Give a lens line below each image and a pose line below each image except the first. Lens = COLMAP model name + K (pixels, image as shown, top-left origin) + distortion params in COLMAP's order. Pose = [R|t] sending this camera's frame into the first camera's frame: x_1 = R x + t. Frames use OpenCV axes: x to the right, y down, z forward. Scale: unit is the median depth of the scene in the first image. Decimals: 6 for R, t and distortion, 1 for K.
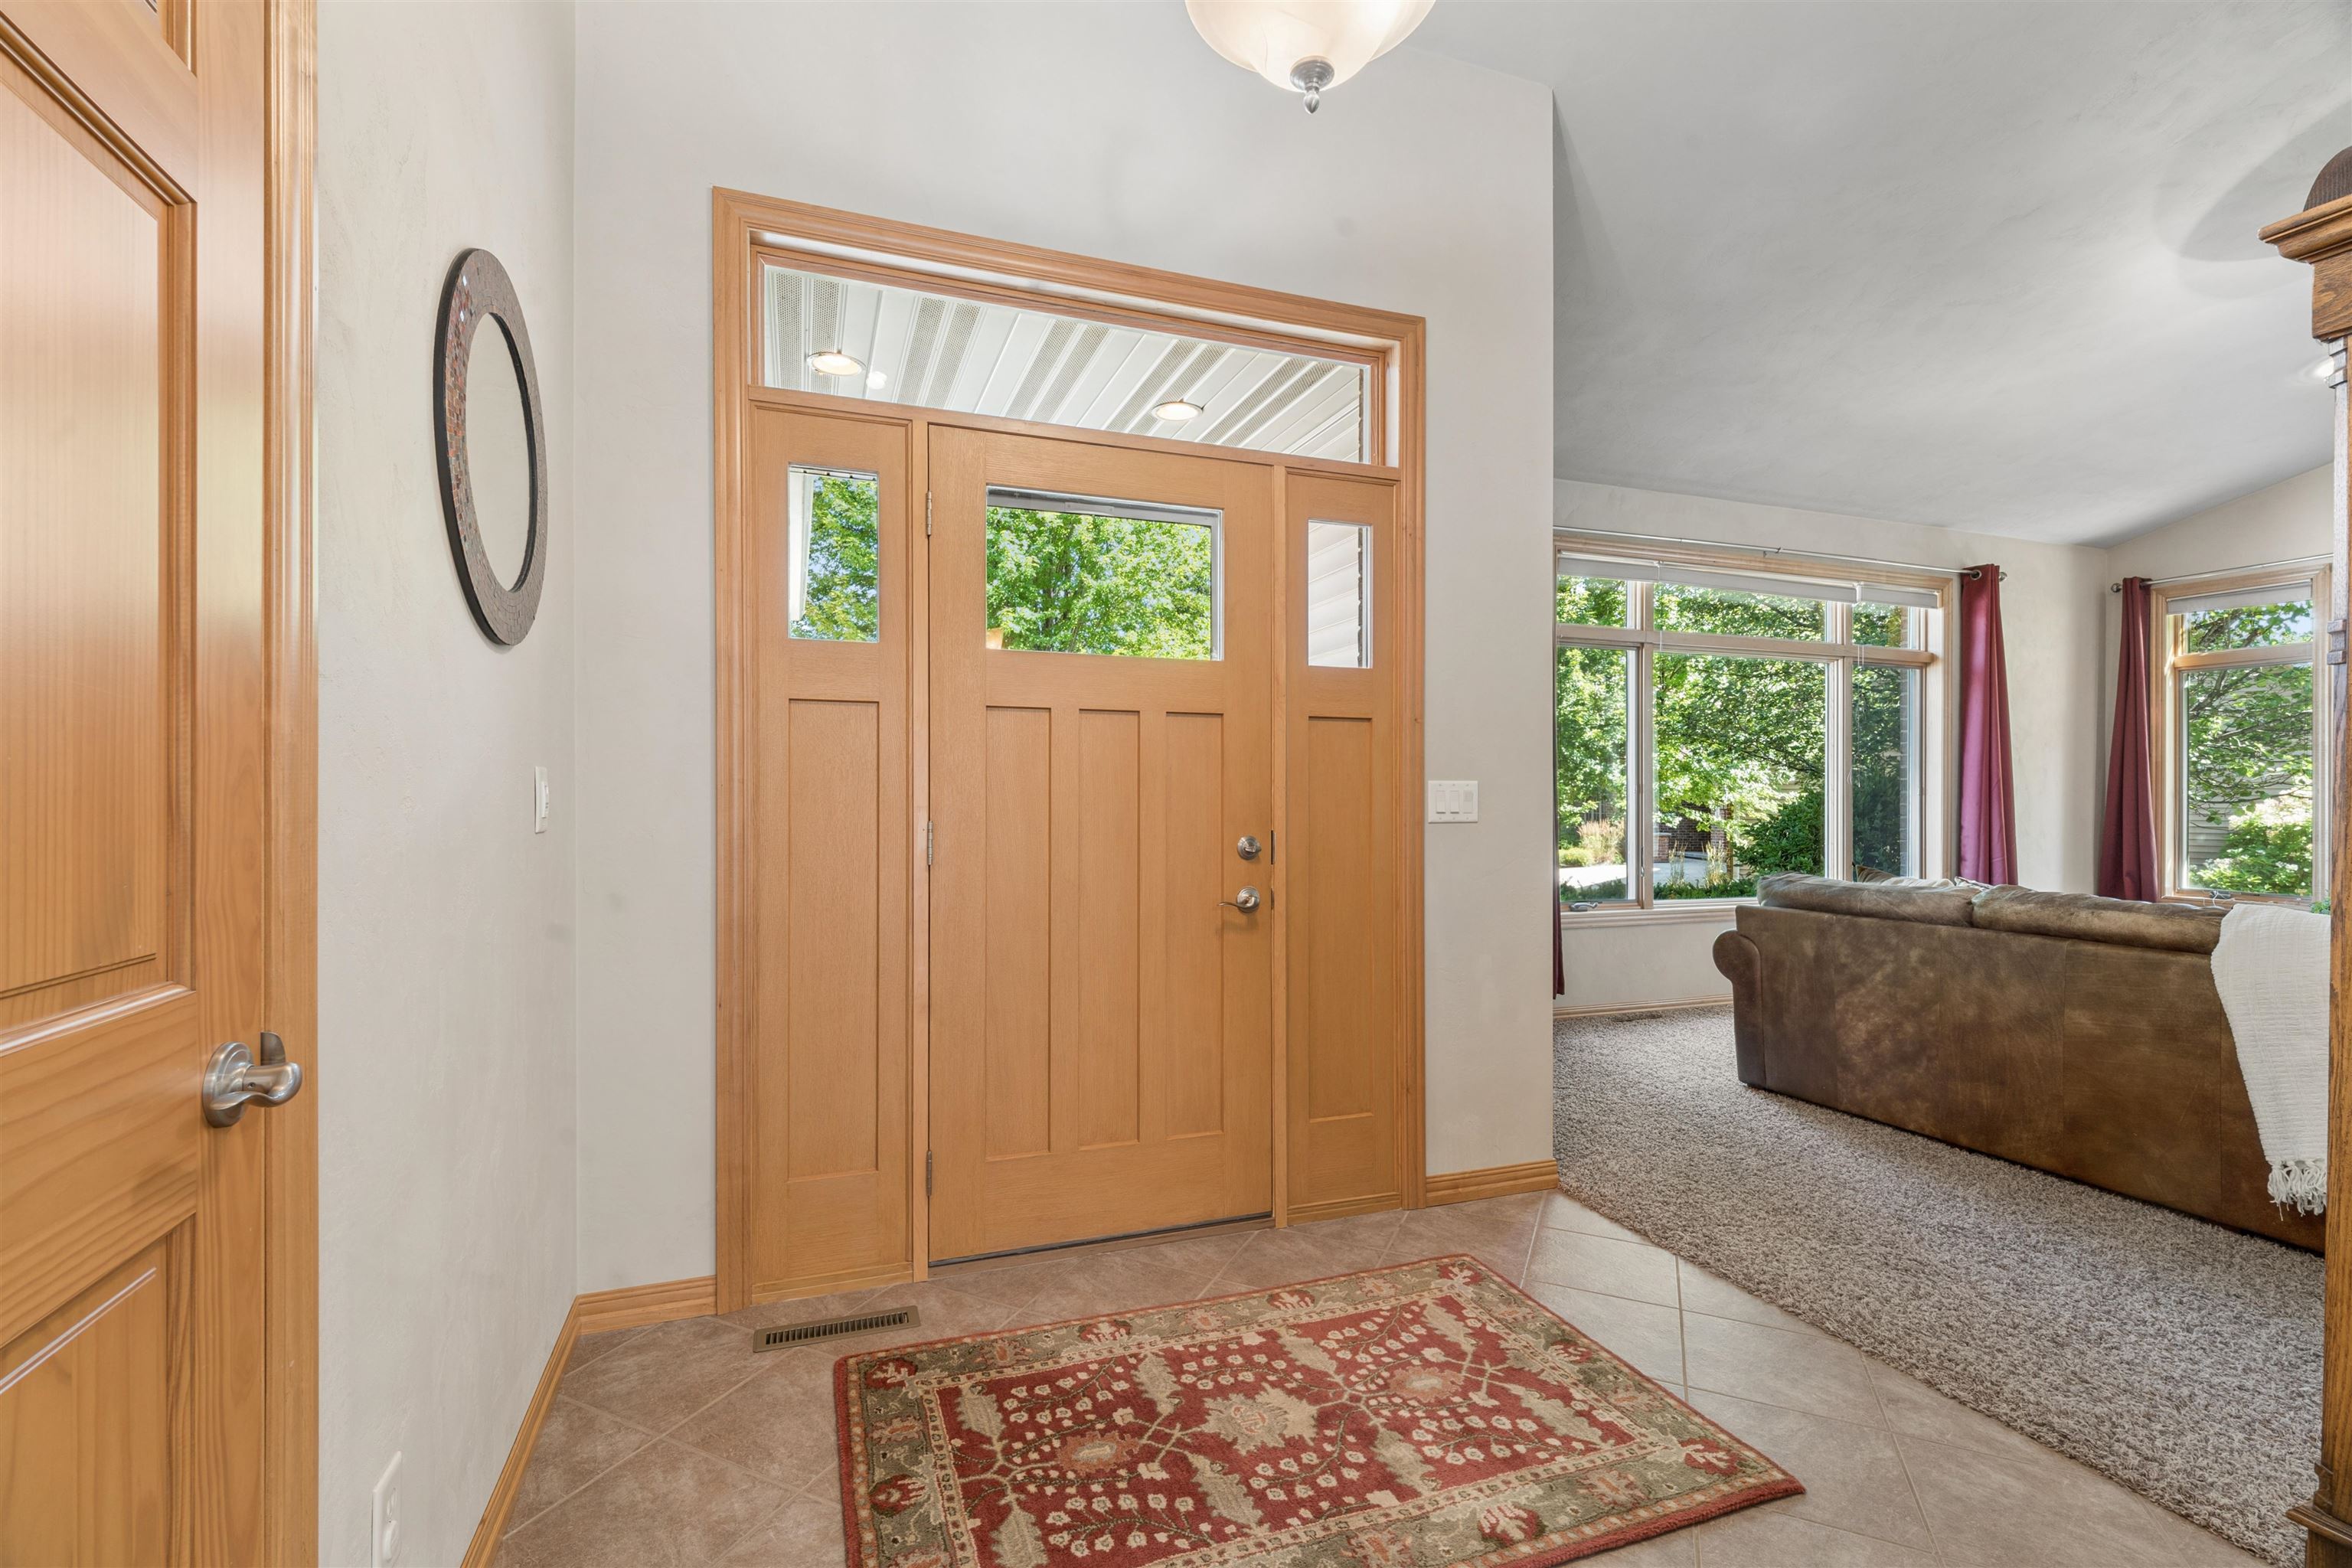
lens RADIAL K [[997.1, 0, 1177.4], [0, 997.1, 791.2], [0, 0, 1]] dist [0.001215, -0.000099]
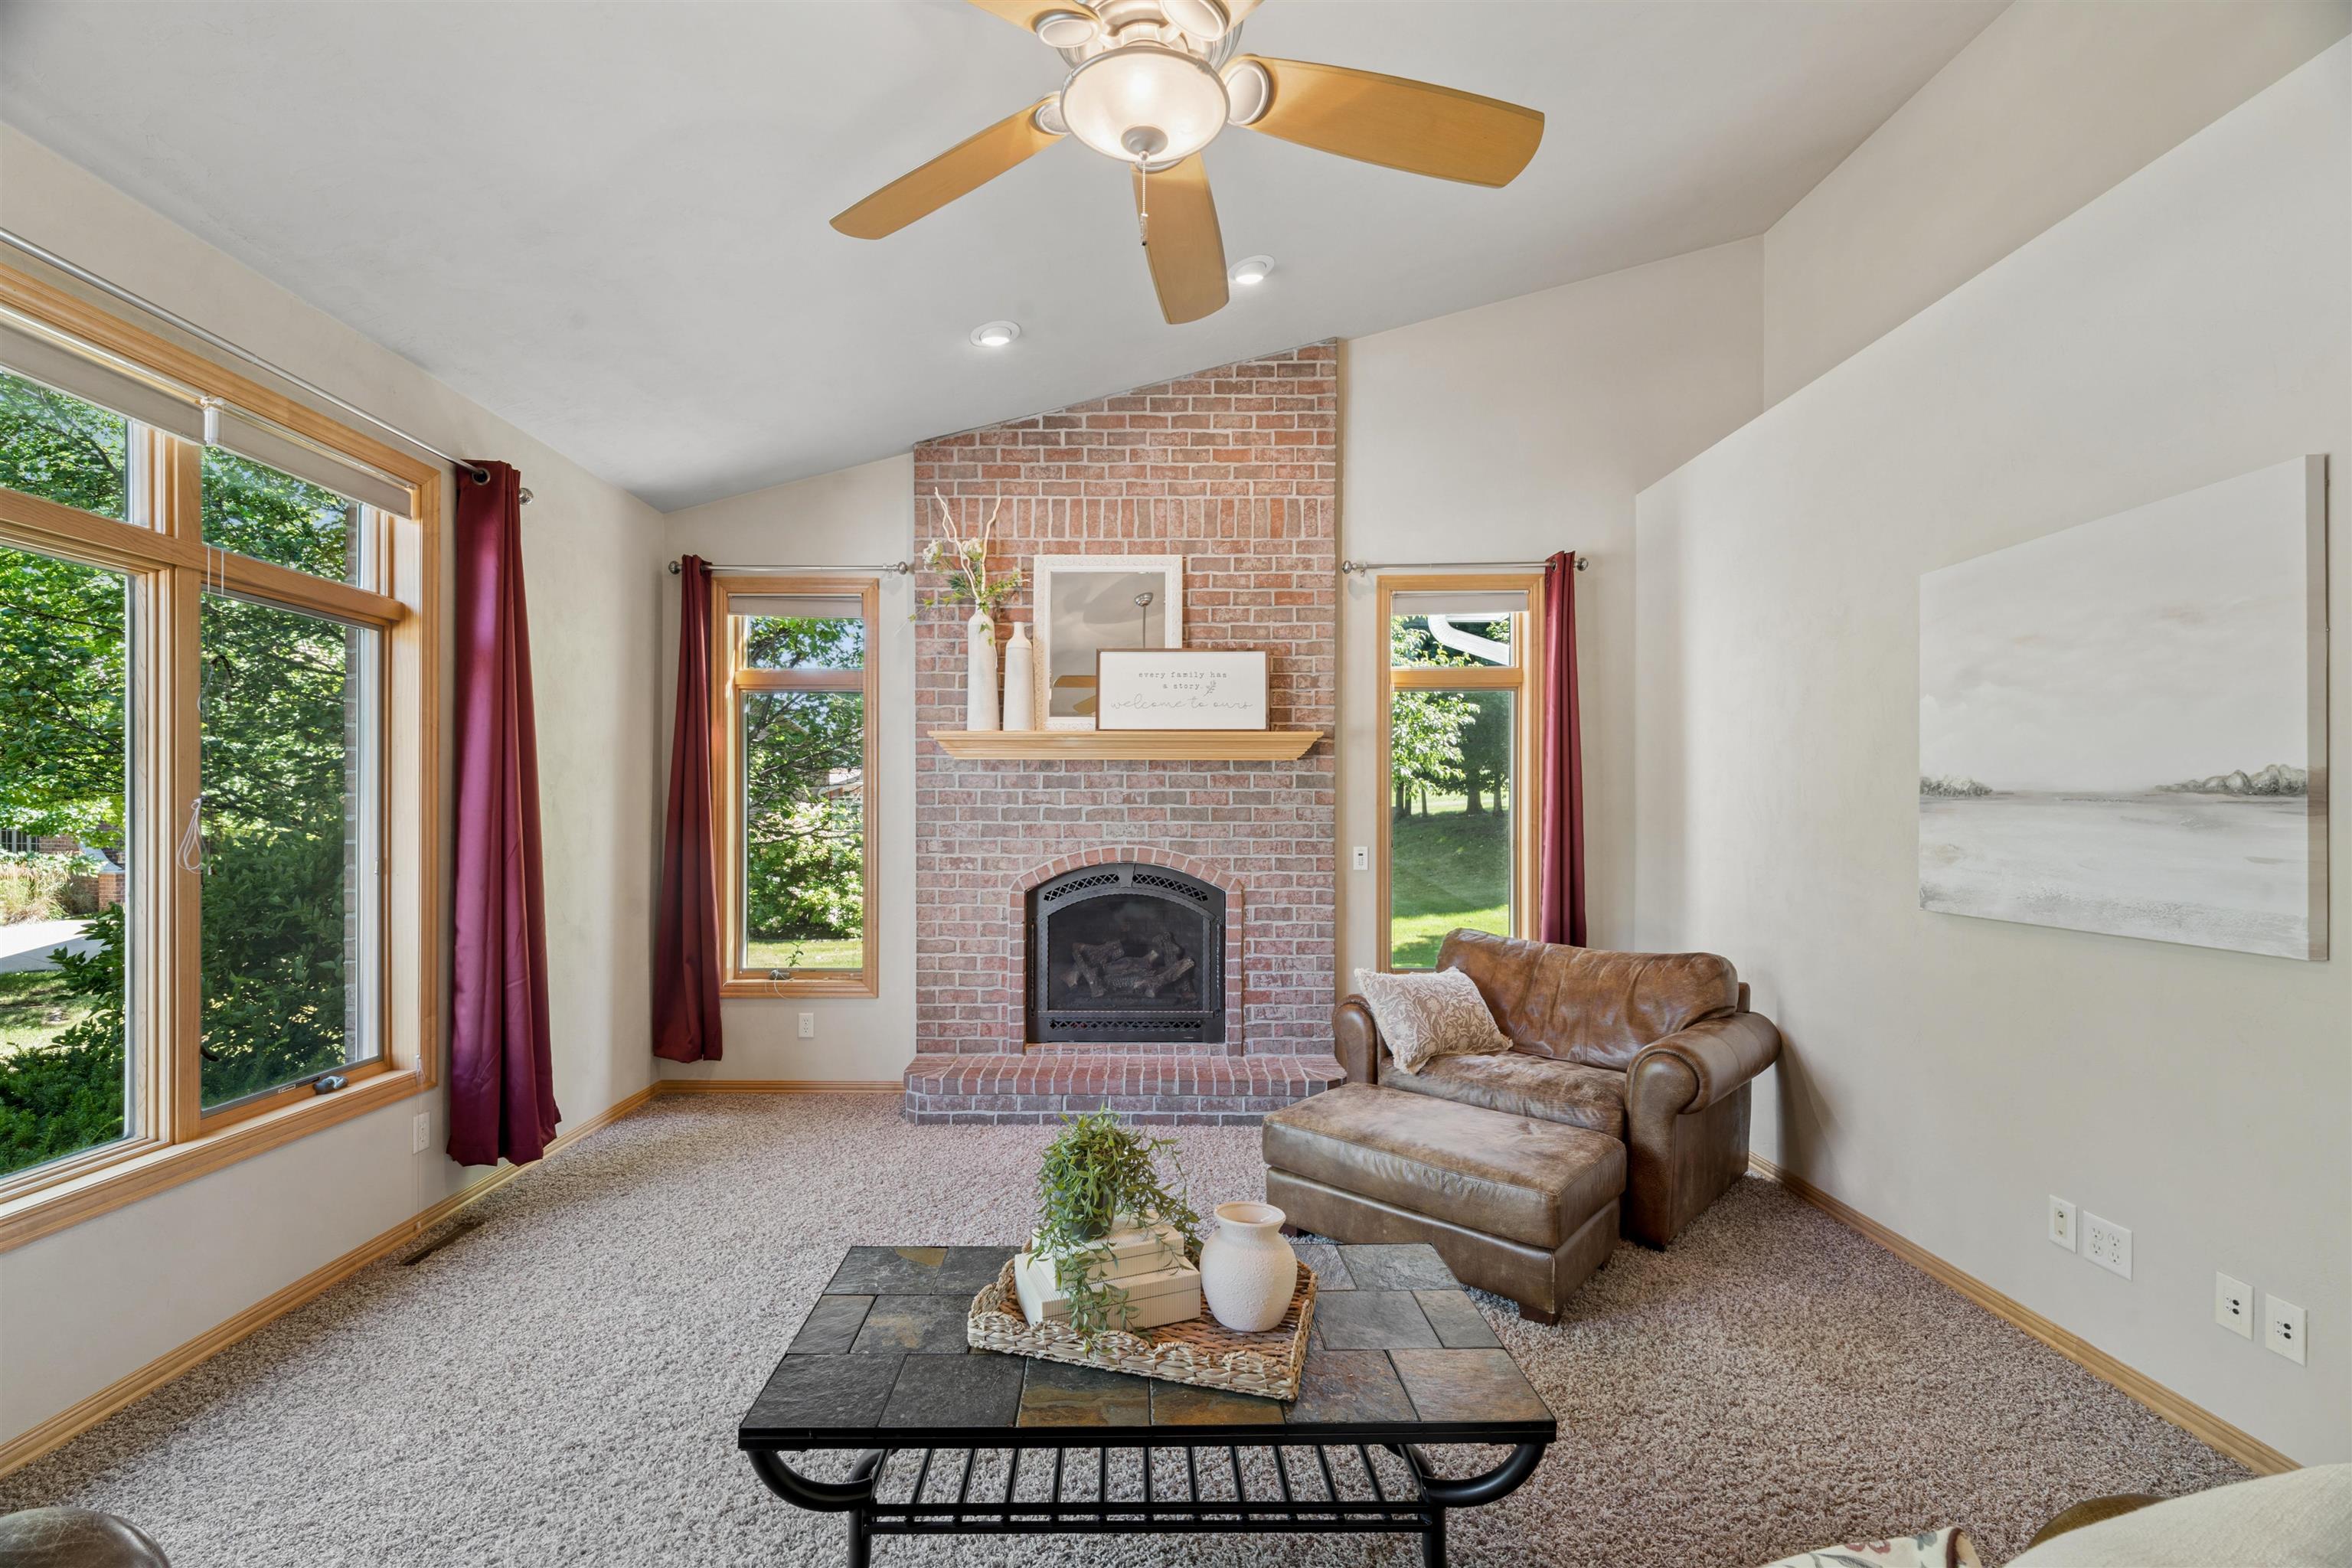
lens RADIAL K [[990.2, 0, 1138.1], [0, 990.2, 804.4], [0, 0, 1]] dist [-0.000211, -0.000053]
pose [[0.350229, -0.000425, 0.936664, 0.403258], [-0.000780, 0.999999, 0.000745, -0.033278], [-0.936664, -0.000992, 0.350228, 0.454047]]
